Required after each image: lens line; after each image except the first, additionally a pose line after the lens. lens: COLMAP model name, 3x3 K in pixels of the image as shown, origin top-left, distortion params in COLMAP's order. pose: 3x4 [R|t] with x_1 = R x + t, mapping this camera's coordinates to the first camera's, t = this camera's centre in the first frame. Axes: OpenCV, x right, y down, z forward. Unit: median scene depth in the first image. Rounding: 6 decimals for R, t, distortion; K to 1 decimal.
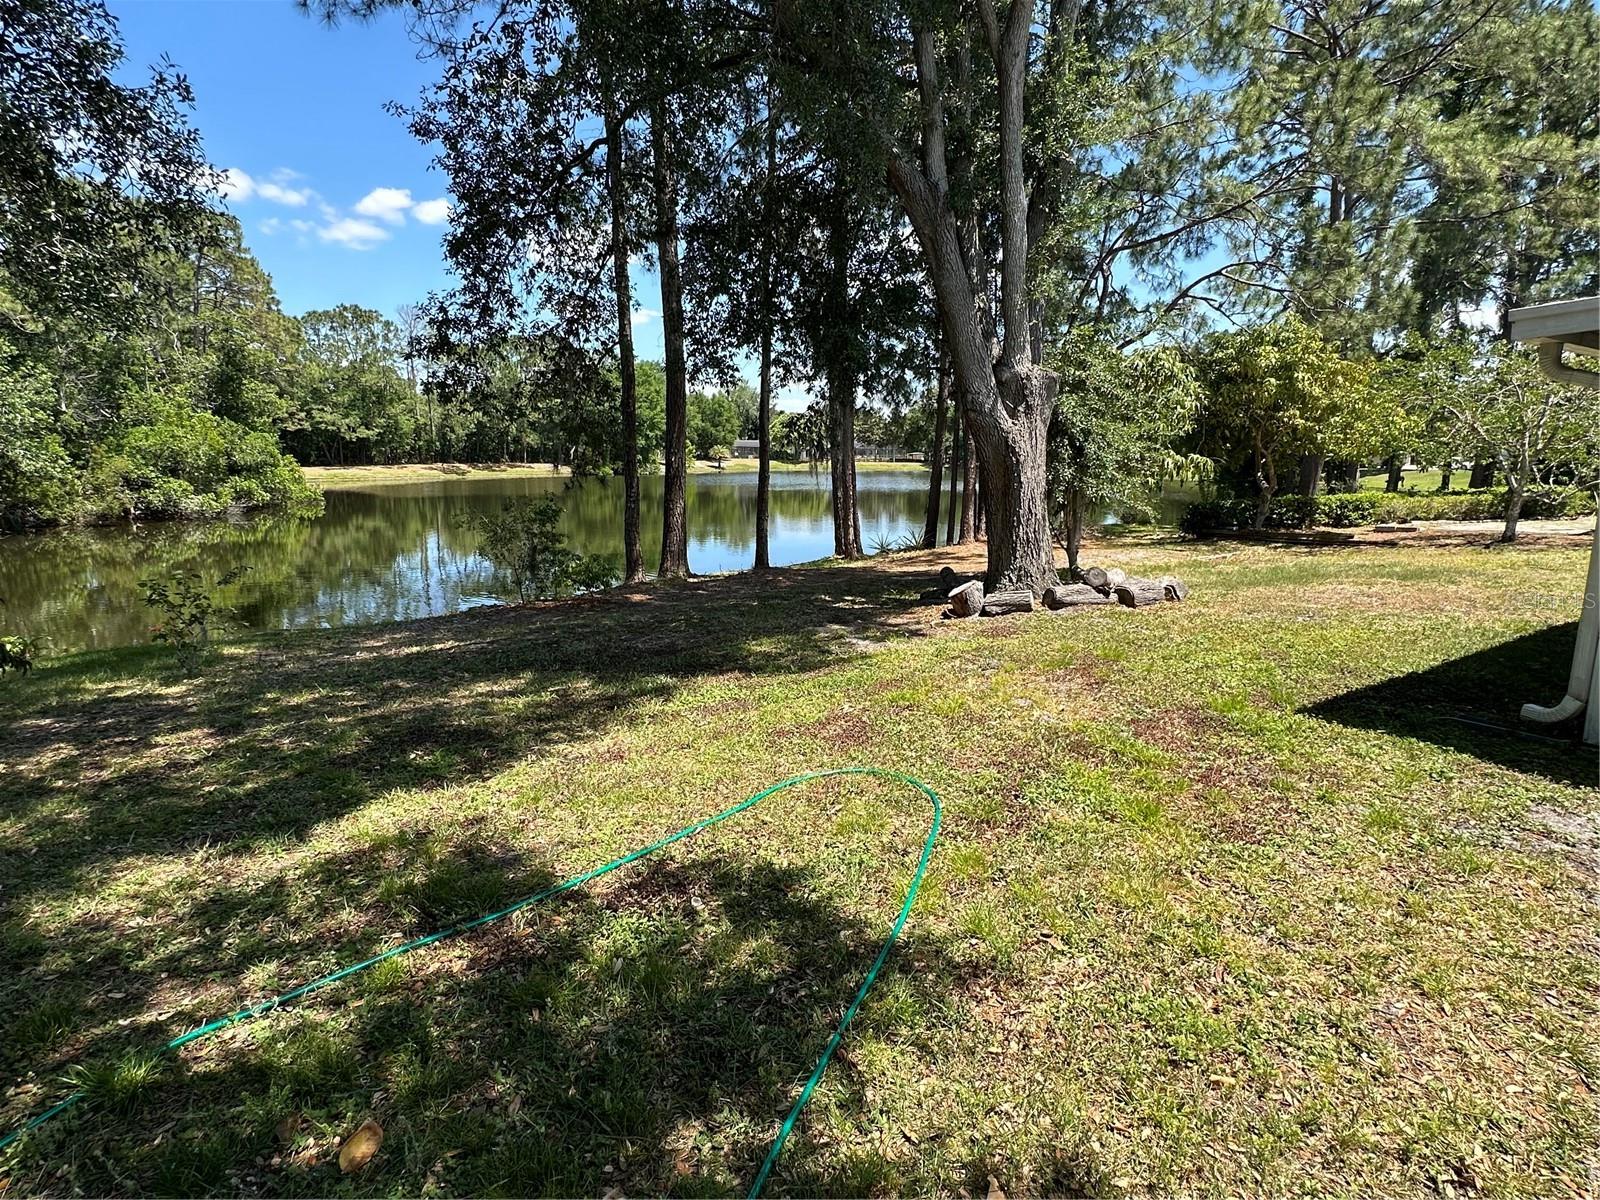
lens RADIAL K [[839.4, 0, 800.0], [0, 839.4, 600.0], [0, 0, 1]] dist [-0.000285, 0.000077]
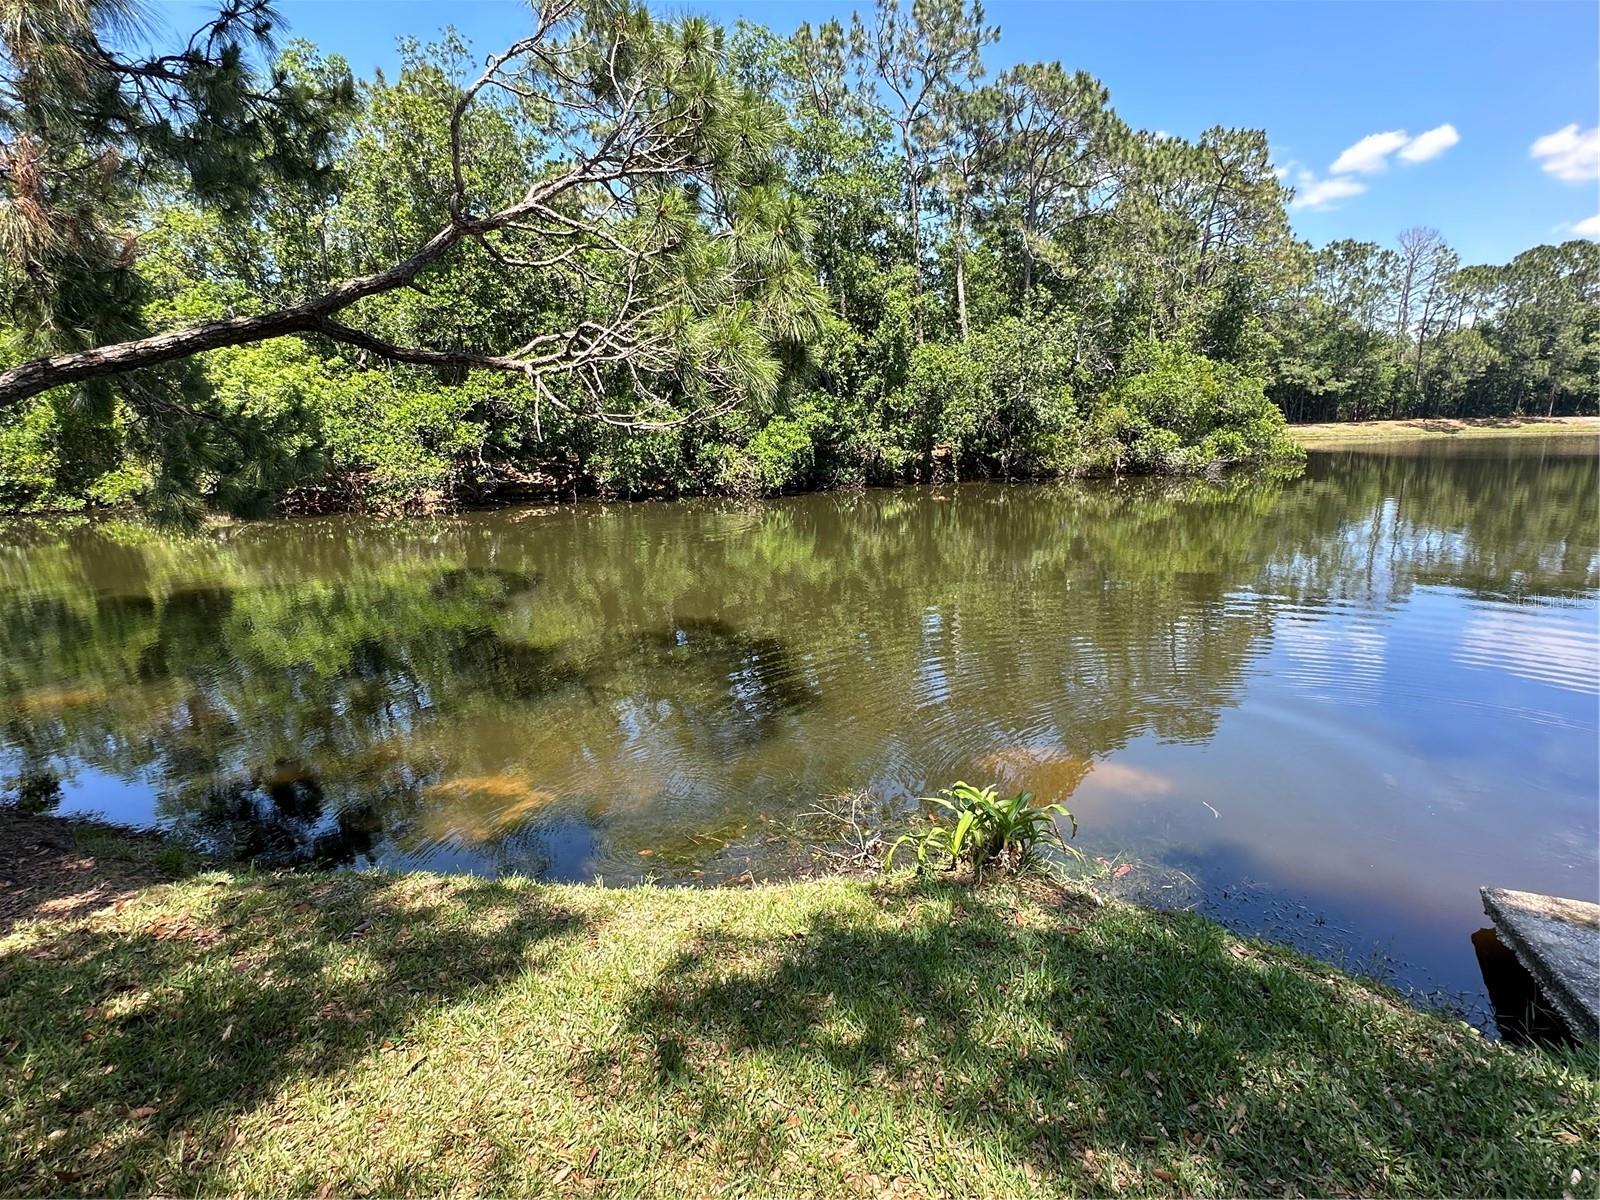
lens RADIAL K [[821.4, 0, 800.0], [0, 821.4, 600.0], [0, 0, 1]] dist [-0.022144, 0.000312]
pose [[0.528596, 0.159674, -0.833721, -0.159001], [-0.118815, 0.986398, 0.113584, -0.013361], [0.840517, 0.039018, 0.540378, 0.168561]]
